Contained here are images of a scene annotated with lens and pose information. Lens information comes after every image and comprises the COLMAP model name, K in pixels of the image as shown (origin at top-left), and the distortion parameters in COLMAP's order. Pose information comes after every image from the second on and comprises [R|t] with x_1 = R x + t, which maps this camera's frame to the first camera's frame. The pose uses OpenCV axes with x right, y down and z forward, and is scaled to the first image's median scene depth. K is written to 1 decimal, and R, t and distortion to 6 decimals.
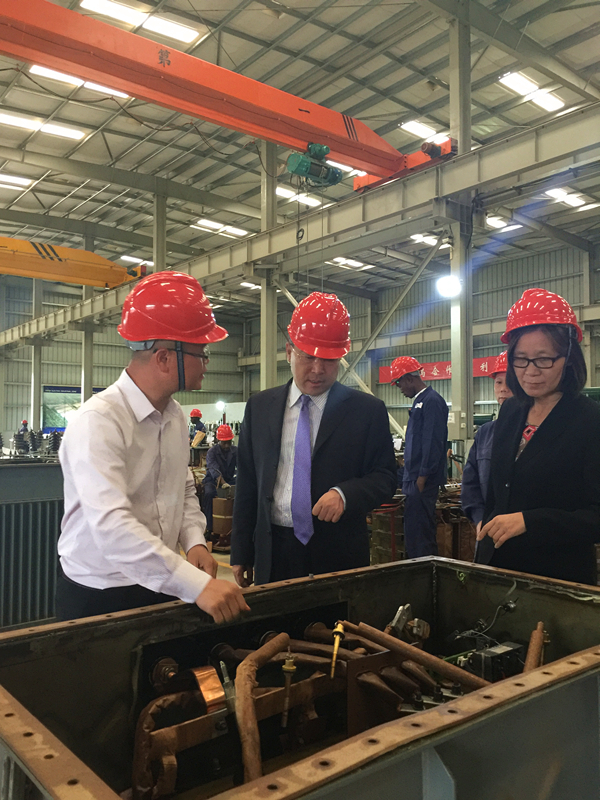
lens RADIAL K [[683.2, 0, 300.9], [0, 683.2, 399.9], [0, 0, 1]] dist [0.019054, 0.001609]
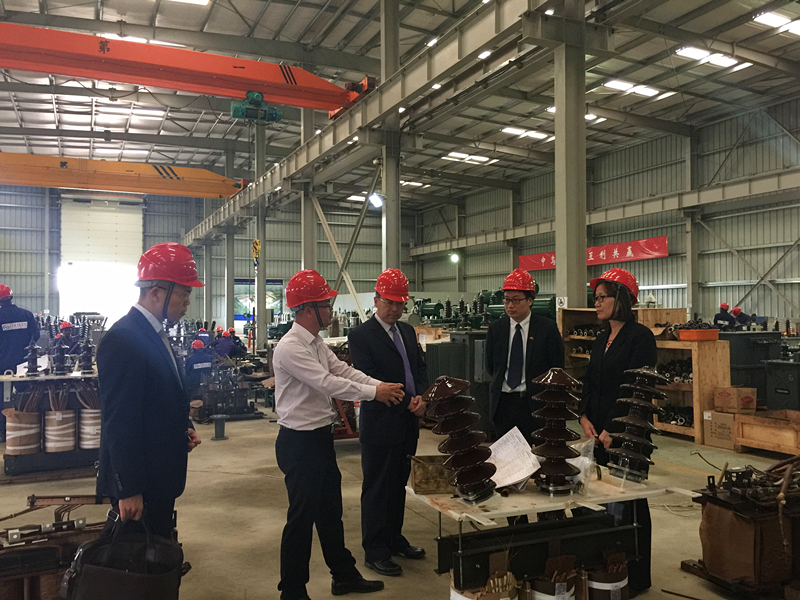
lens RADIAL K [[683.2, 0, 403.6], [0, 683.2, 304.6], [0, 0, 1]] dist [0.019054, 0.001609]
pose [[0.970955, -0.006958, -0.239161, 0.218104], [0.014516, 0.999449, 0.029856, -0.008461], [0.238822, -0.032460, 0.970521, -0.056698]]
